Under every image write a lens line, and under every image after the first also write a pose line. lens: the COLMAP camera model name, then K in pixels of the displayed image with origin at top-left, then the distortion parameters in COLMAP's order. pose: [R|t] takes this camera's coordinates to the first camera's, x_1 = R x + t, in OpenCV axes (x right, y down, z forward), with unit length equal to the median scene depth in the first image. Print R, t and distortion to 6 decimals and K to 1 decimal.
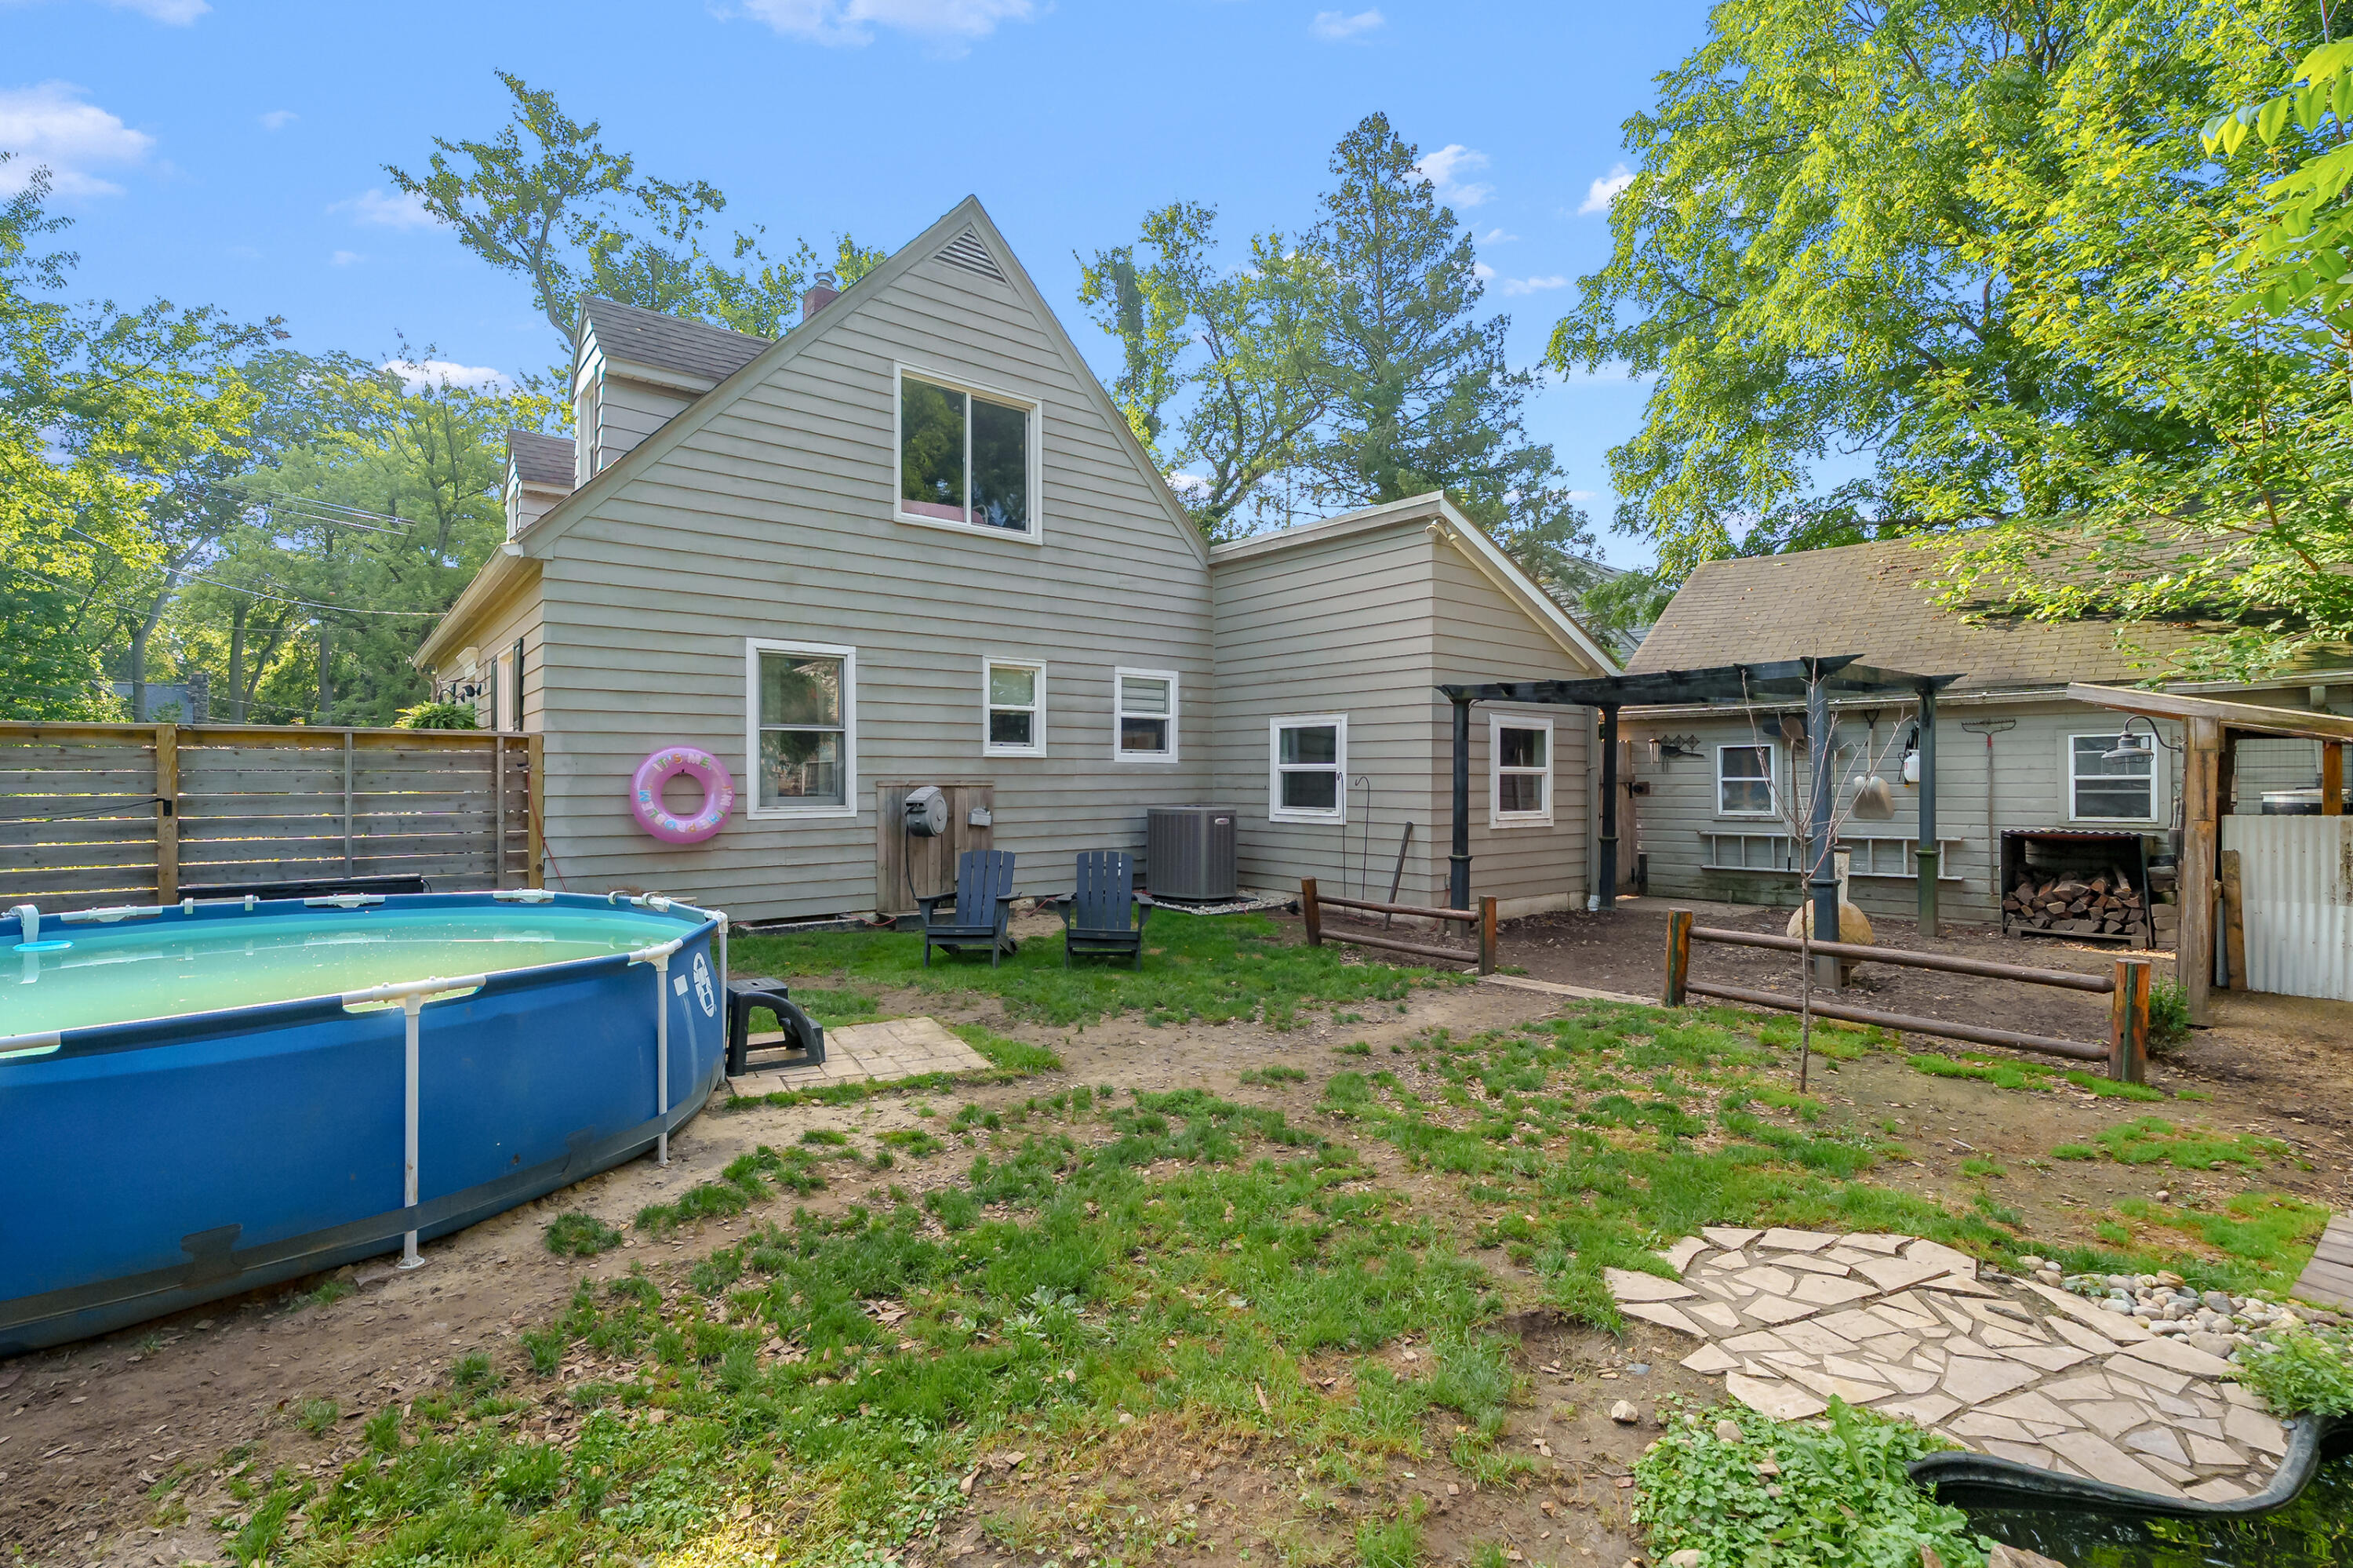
lens RADIAL K [[1067.9, 0, 1174.4], [0, 1067.9, 760.2], [0, 0, 1]] dist [-0.002196, -0.000077]
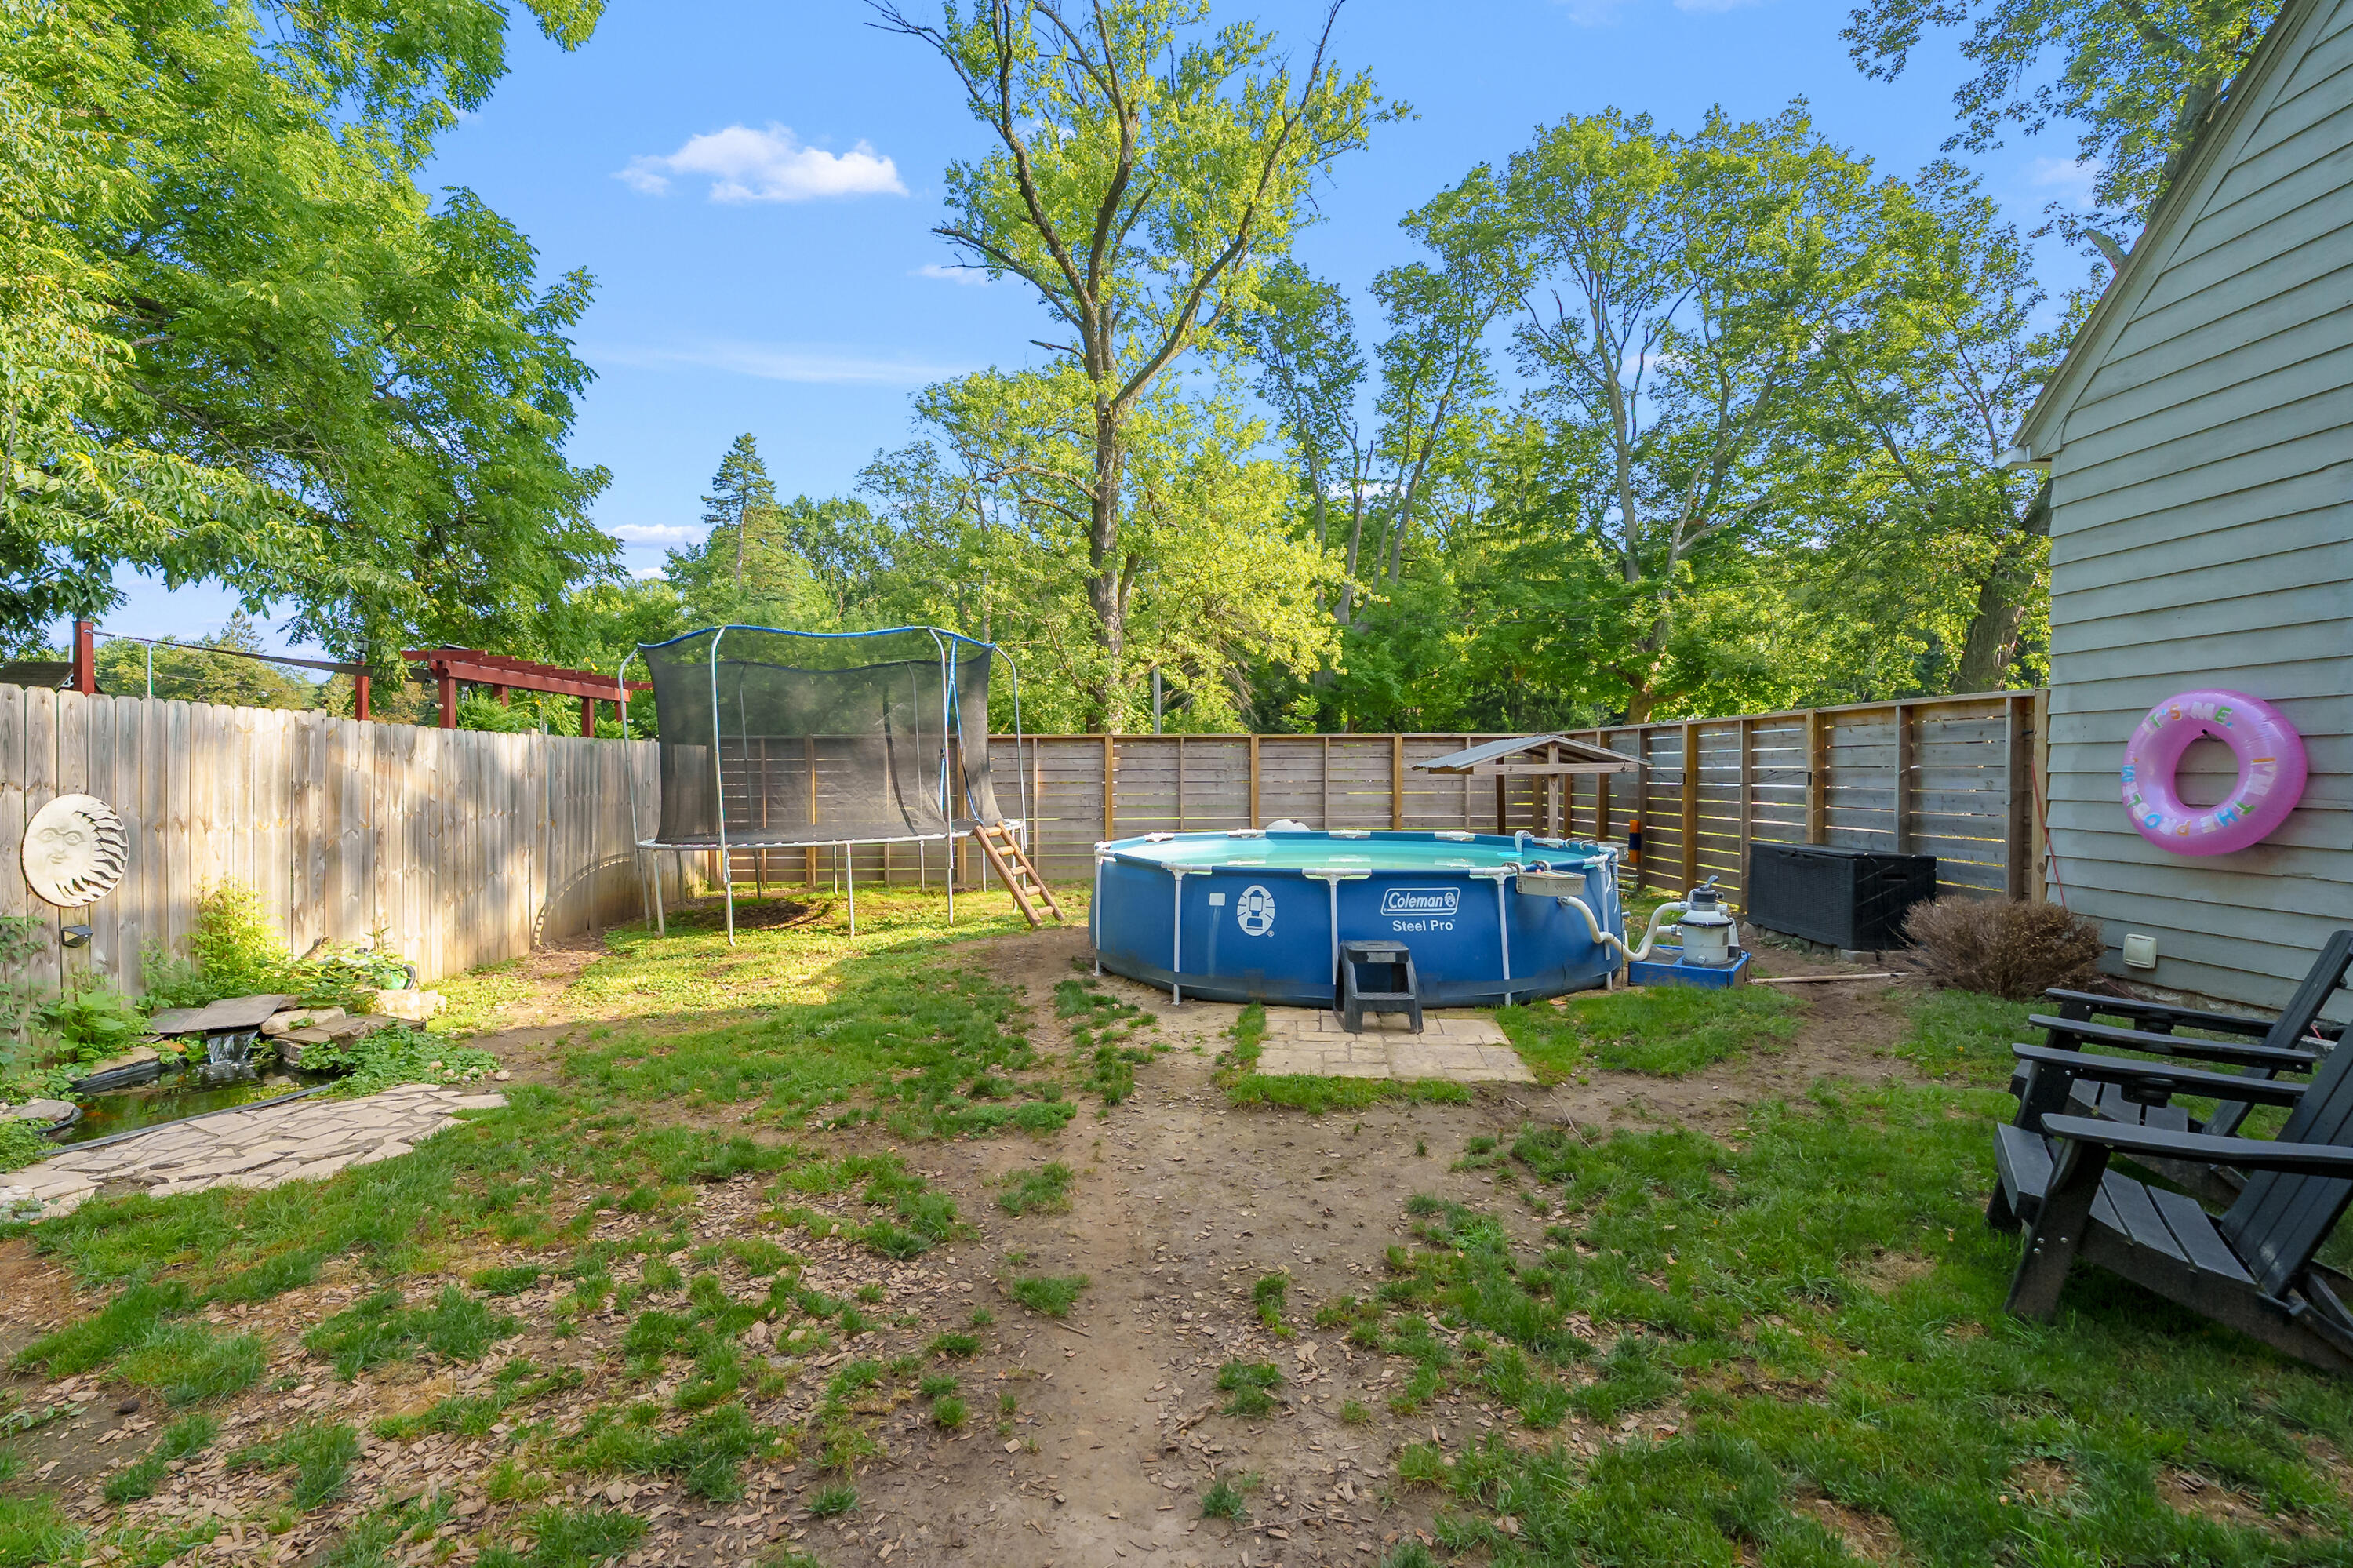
lens RADIAL K [[1067.9, 0, 1174.4], [0, 1067.9, 760.2], [0, 0, 1]] dist [-0.002196, -0.000077]
pose [[-0.609607, 0.001020, -0.792703, 0.861765], [0.018170, 0.999754, -0.012686, 0.056356], [0.792495, -0.022137, -0.609476, 2.241012]]
